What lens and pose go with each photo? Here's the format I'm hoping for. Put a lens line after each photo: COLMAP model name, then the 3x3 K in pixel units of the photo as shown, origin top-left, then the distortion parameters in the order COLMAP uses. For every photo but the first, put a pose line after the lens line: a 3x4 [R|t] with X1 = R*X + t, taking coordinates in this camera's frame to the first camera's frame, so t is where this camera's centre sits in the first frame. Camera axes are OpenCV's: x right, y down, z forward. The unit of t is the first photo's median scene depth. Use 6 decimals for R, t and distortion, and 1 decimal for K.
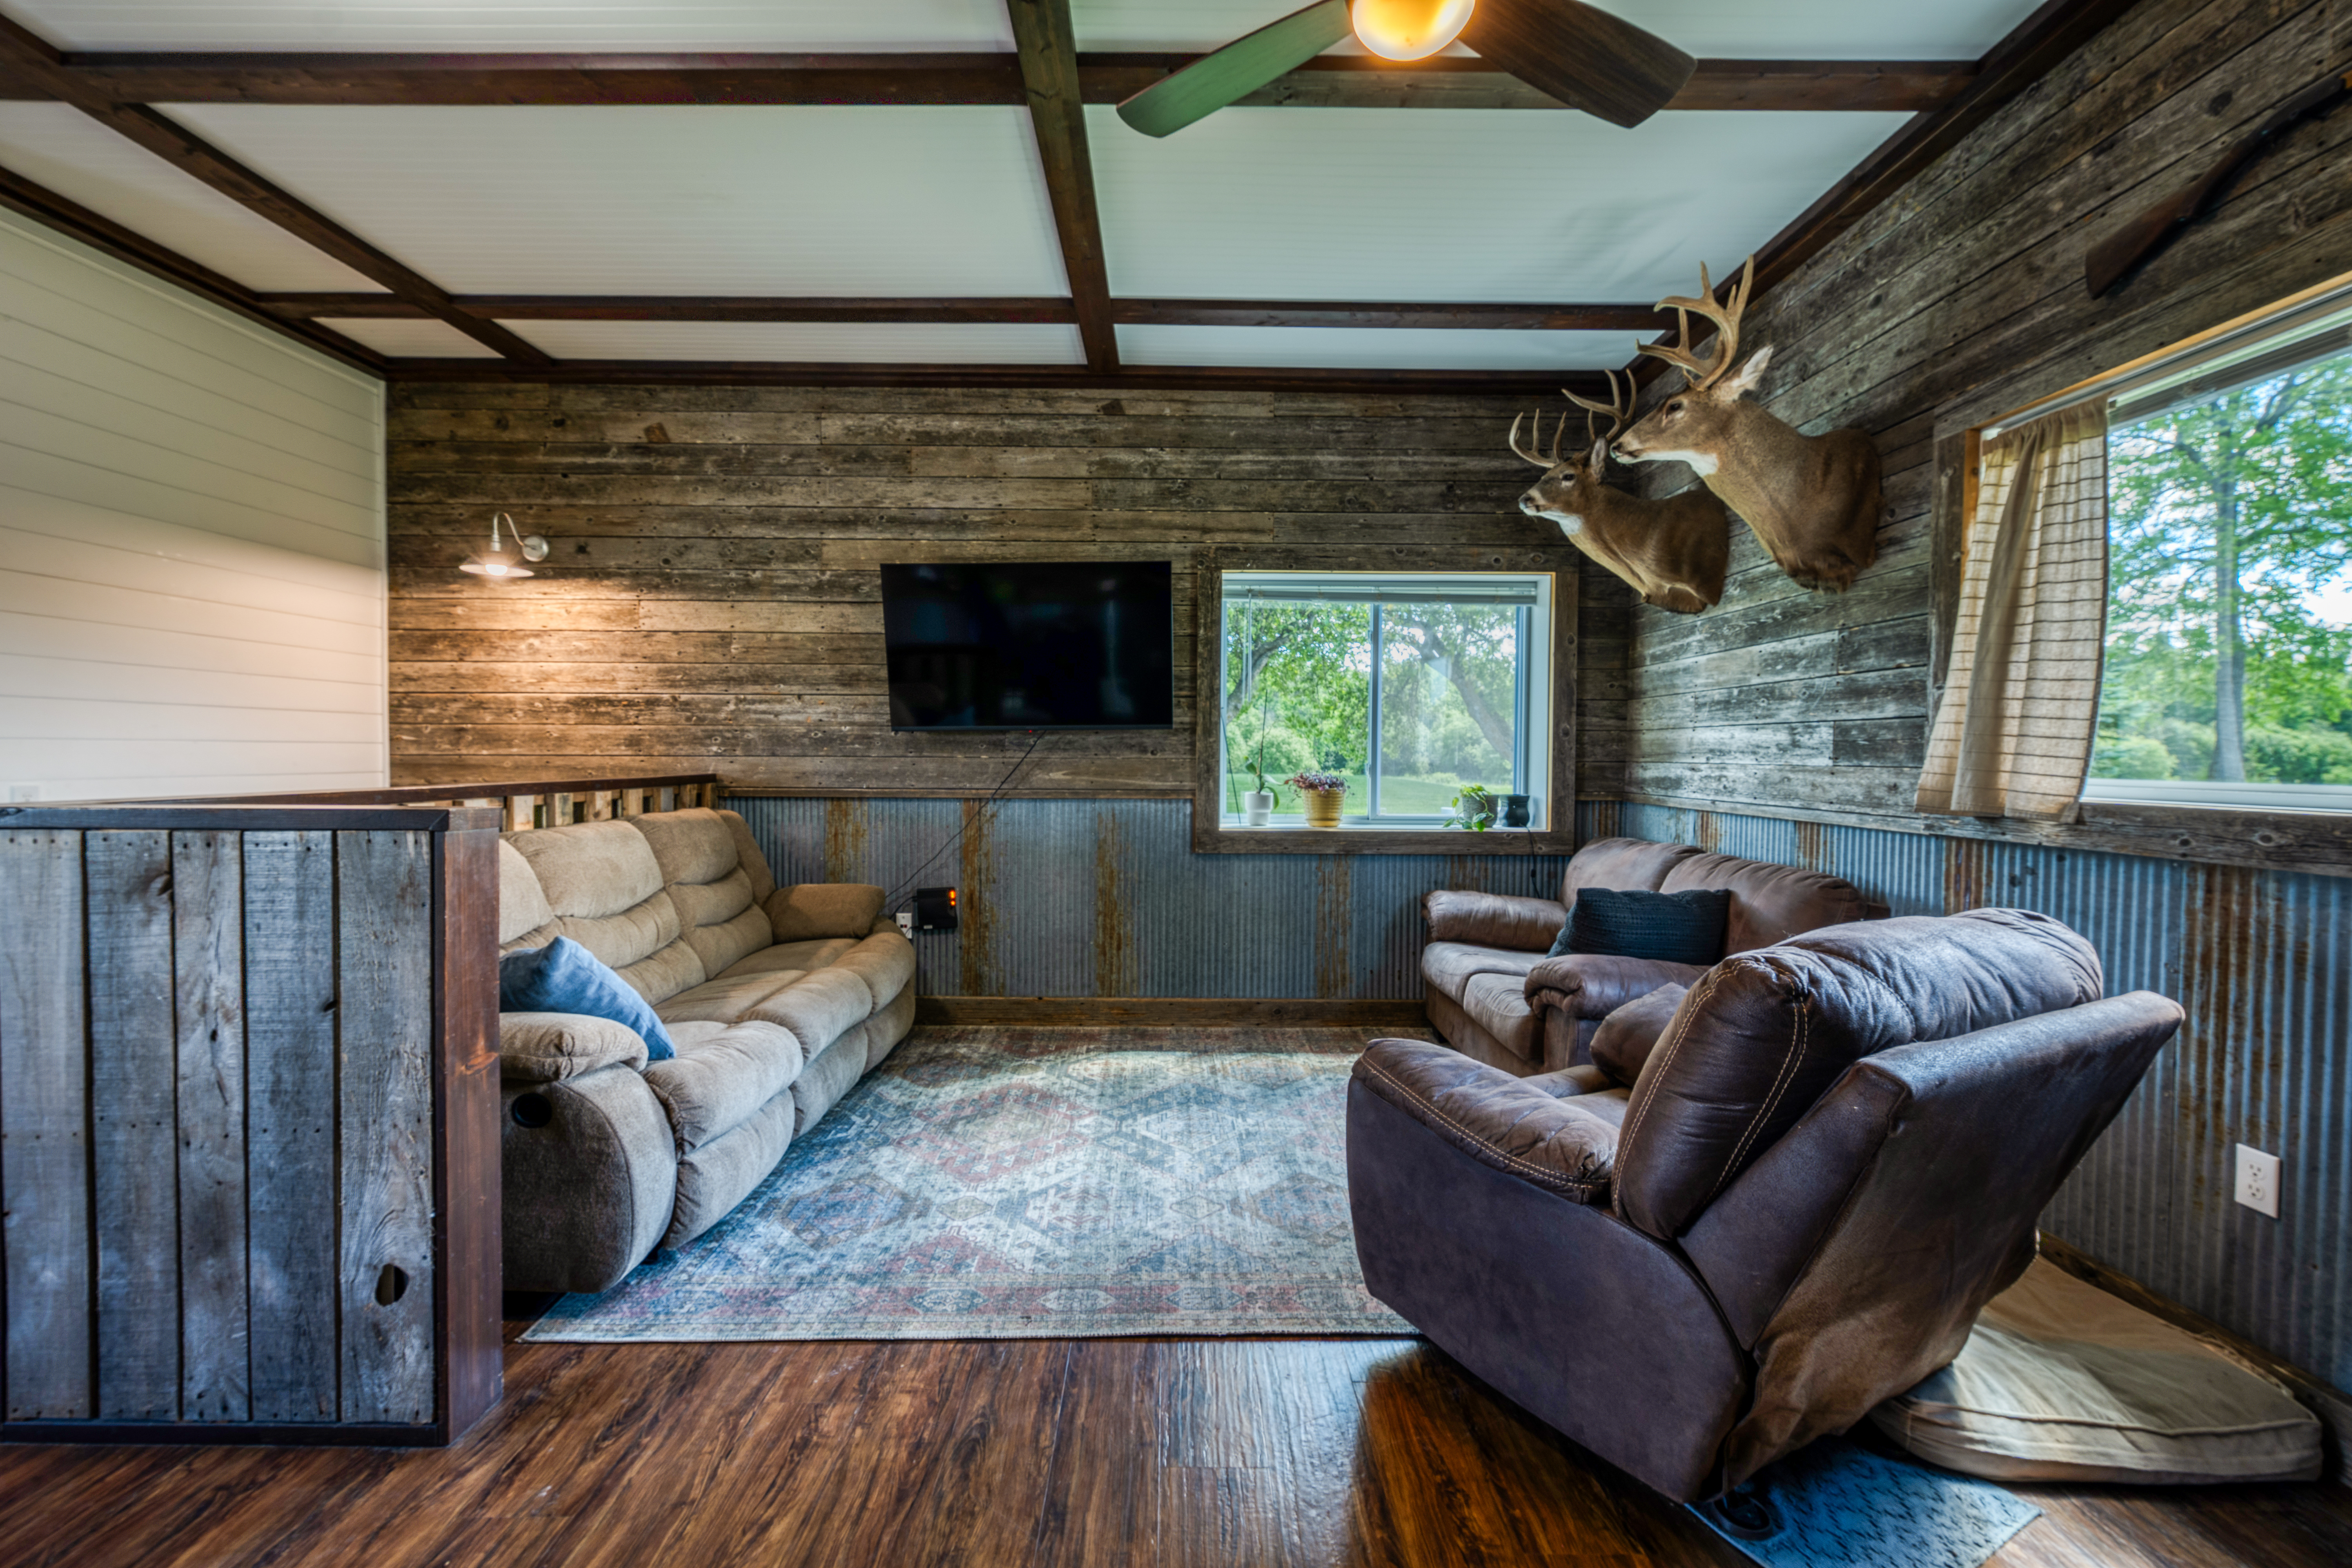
lens RADIAL K [[961.6, 0, 1185.6], [0, 961.6, 780.3], [0, 0, 1]] dist [0.001812, -0.001616]
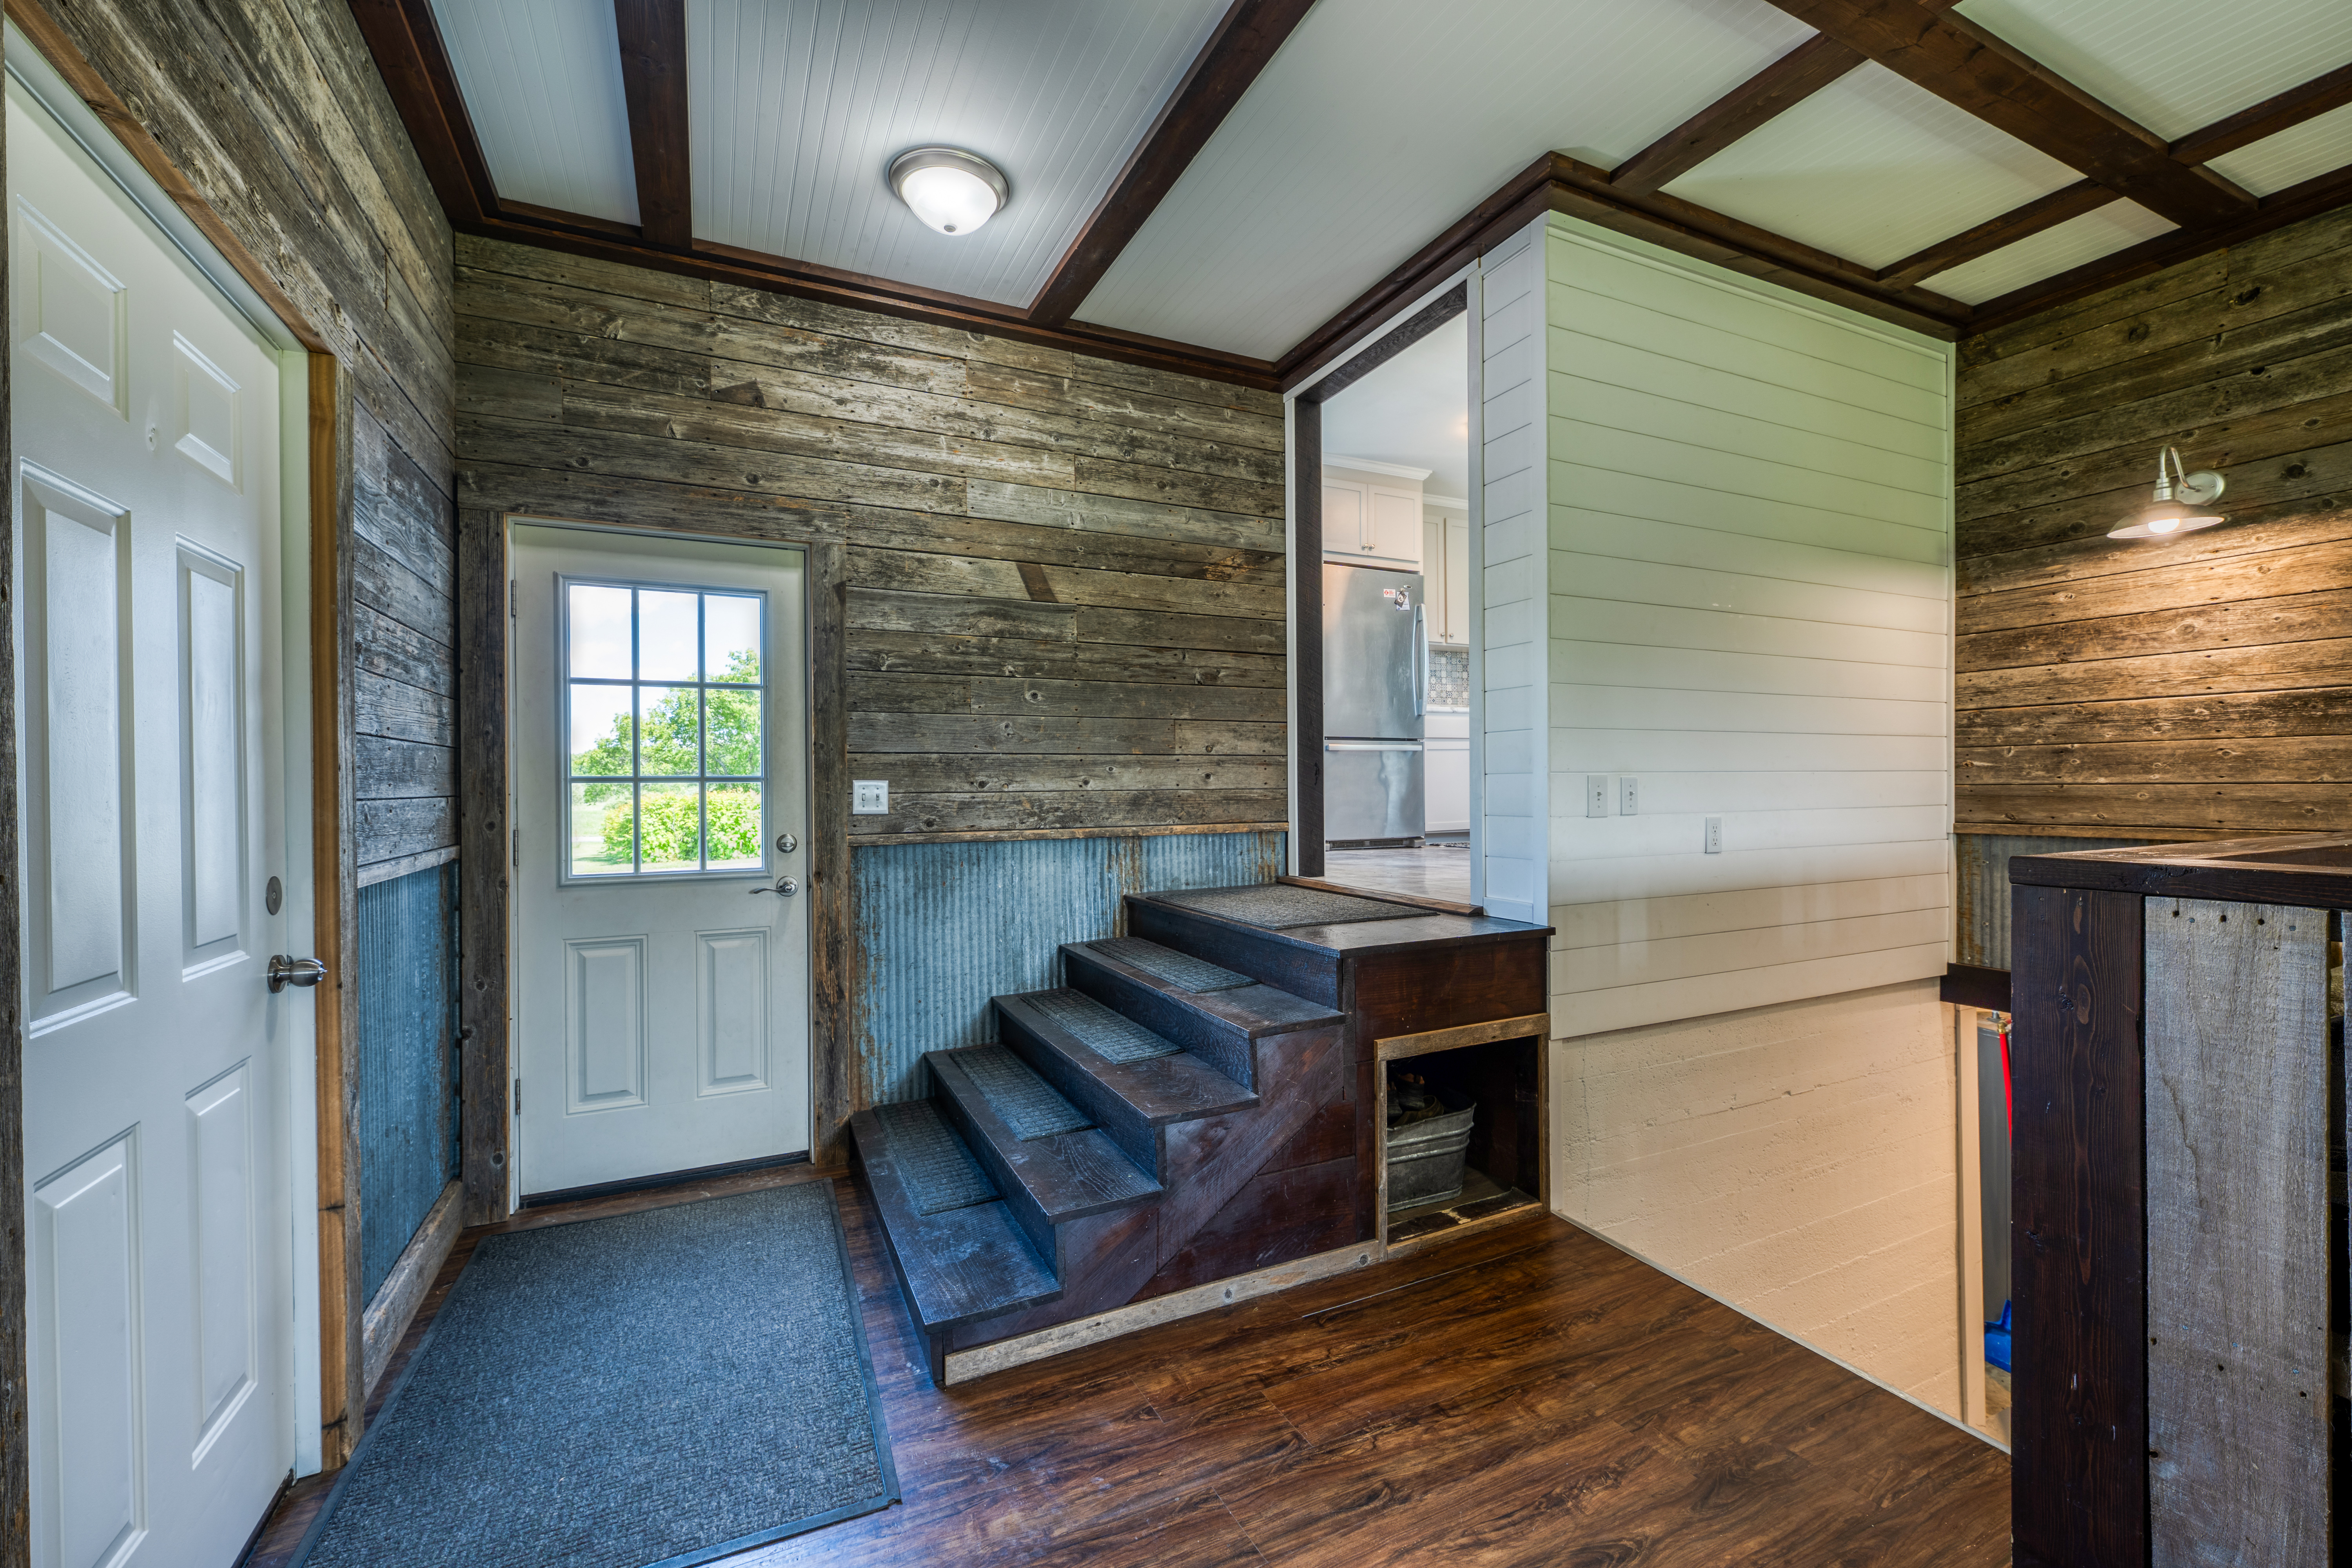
lens RADIAL K [[961.6, 0, 1174.4], [0, 961.6, 788.3], [0, 0, 1]] dist [0.001812, -0.001616]
pose [[0.431130, -0.005122, -0.902275, -0.364766], [-0.014567, 0.999814, -0.012637, -0.002634], [0.902172, 0.018591, 0.430975, 0.024931]]
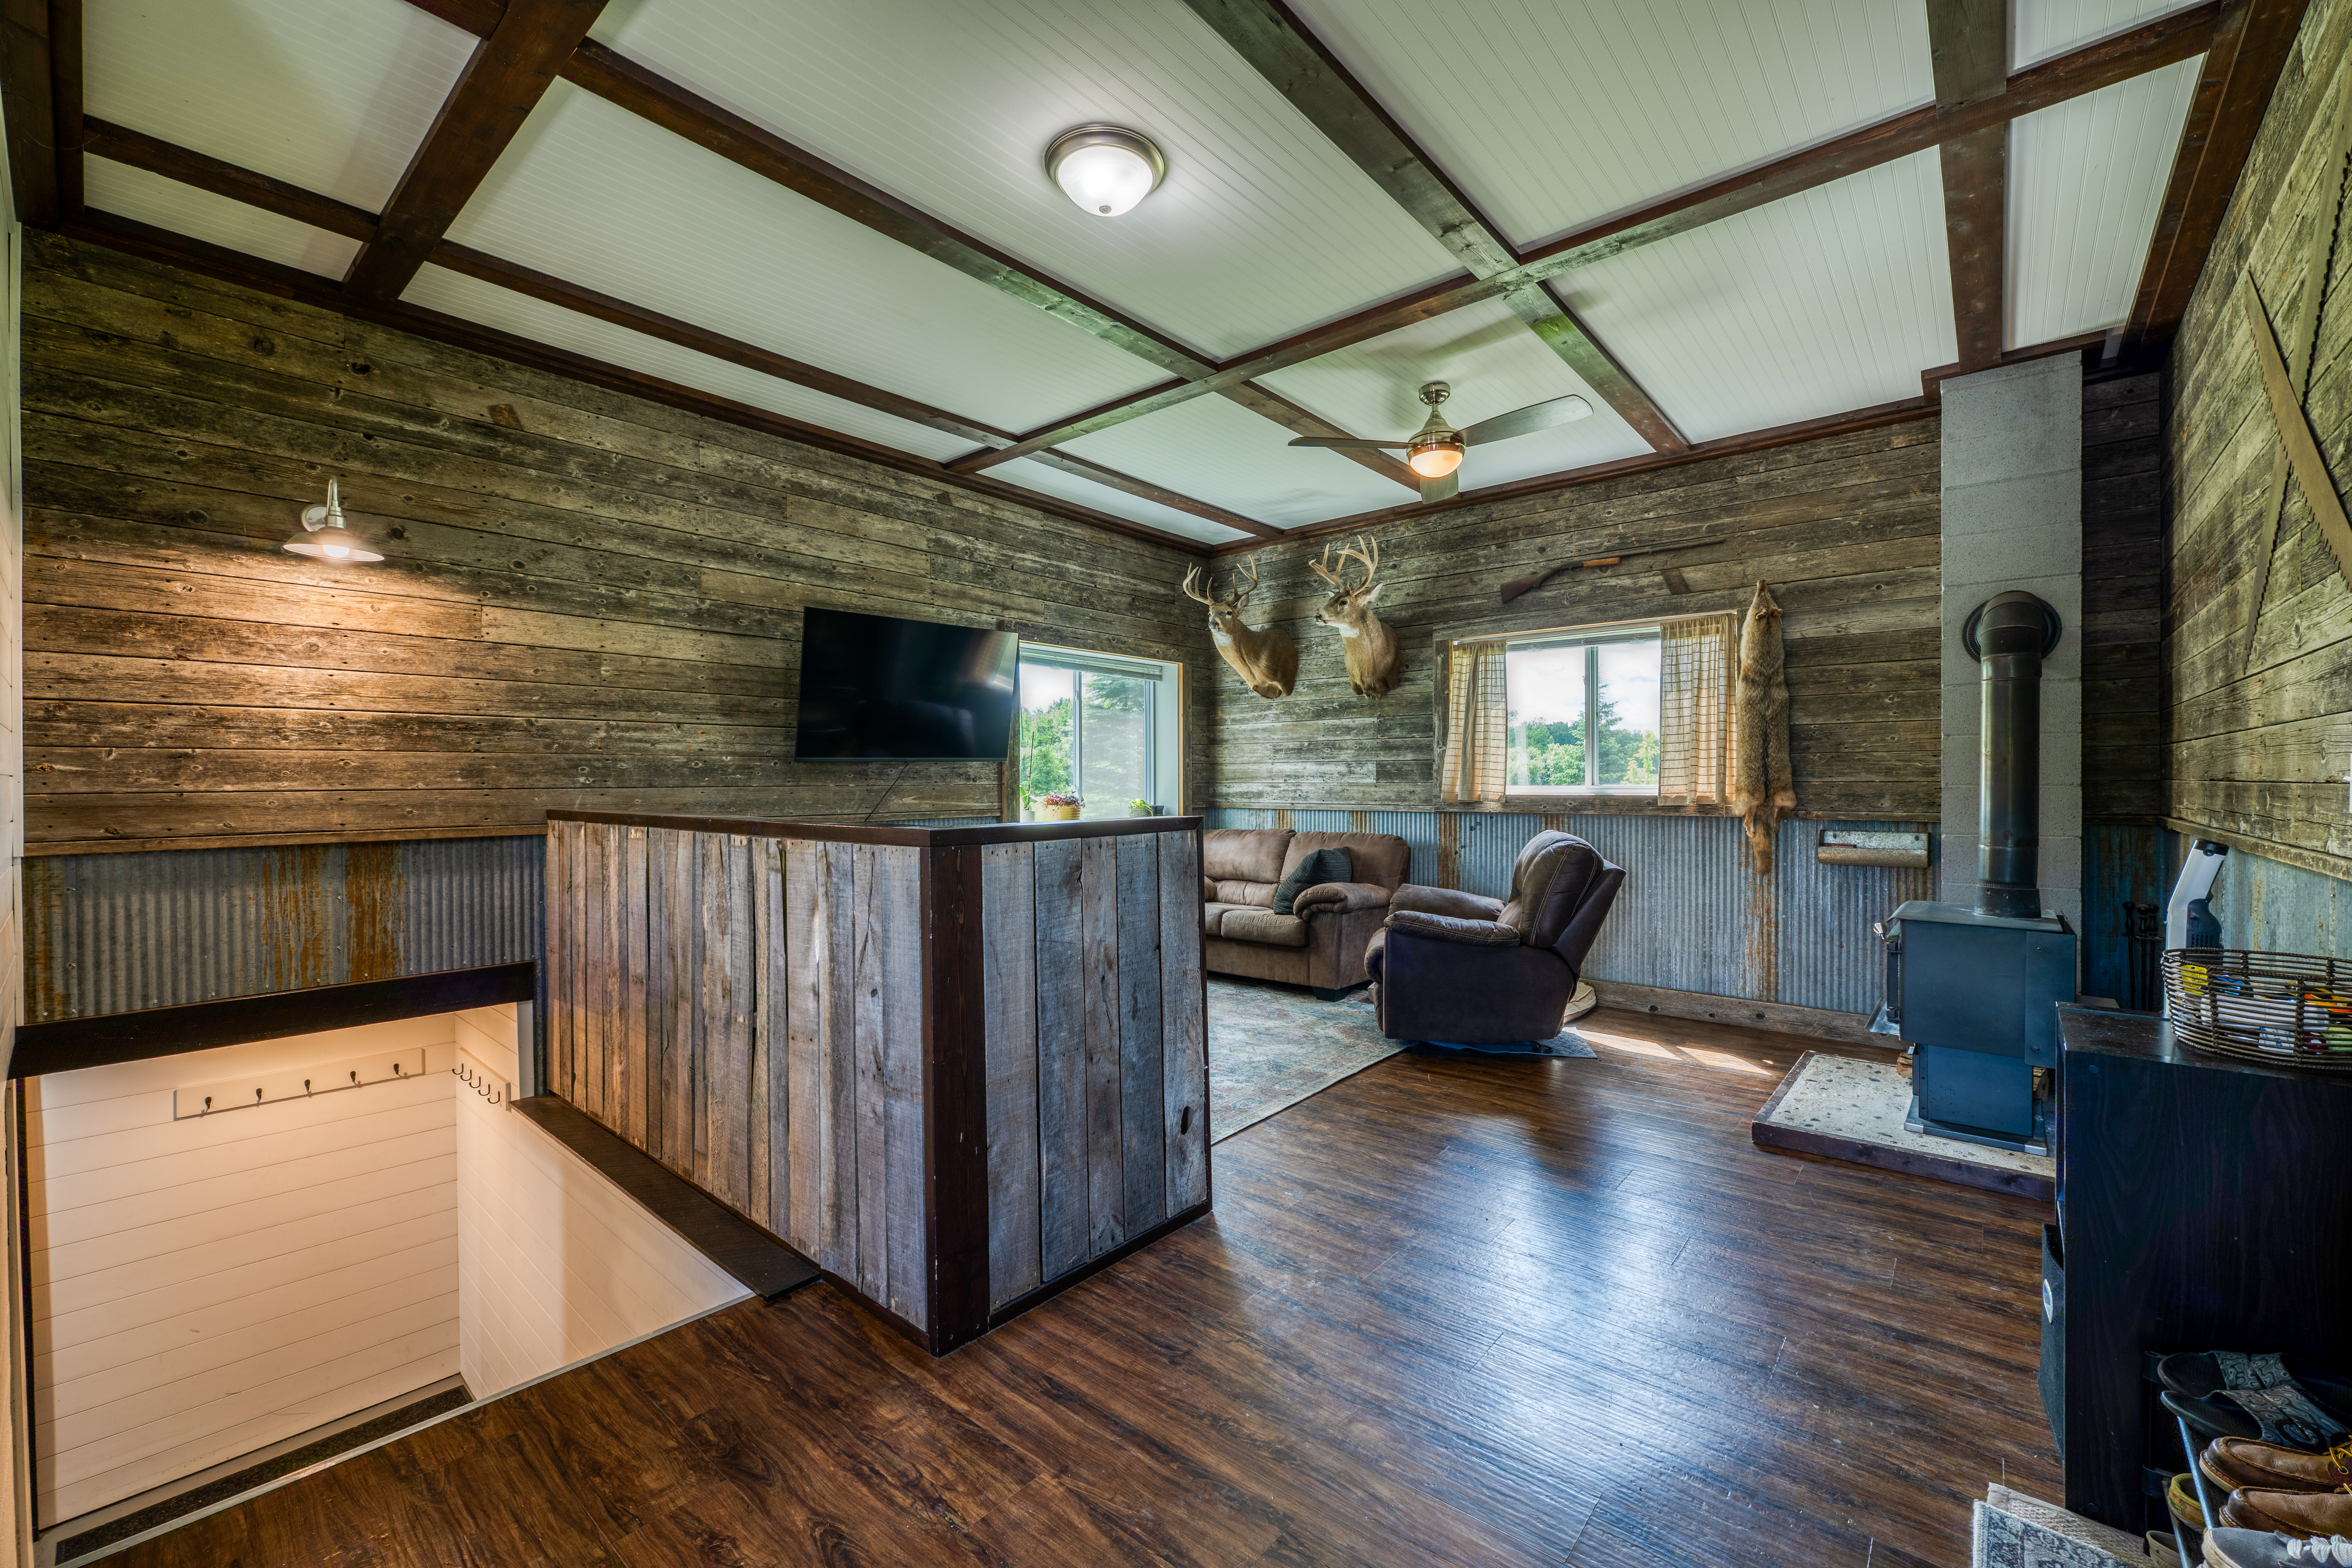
lens RADIAL K [[961.6, 0, 1186.2], [0, 961.6, 781.9], [0, 0, 1]] dist [0.001812, -0.001616]
pose [[0.647729, -0.010698, 0.761796, -0.814391], [0.029461, 0.999505, -0.011014, -0.004357], [-0.761301, 0.029578, 0.647724, -0.015355]]
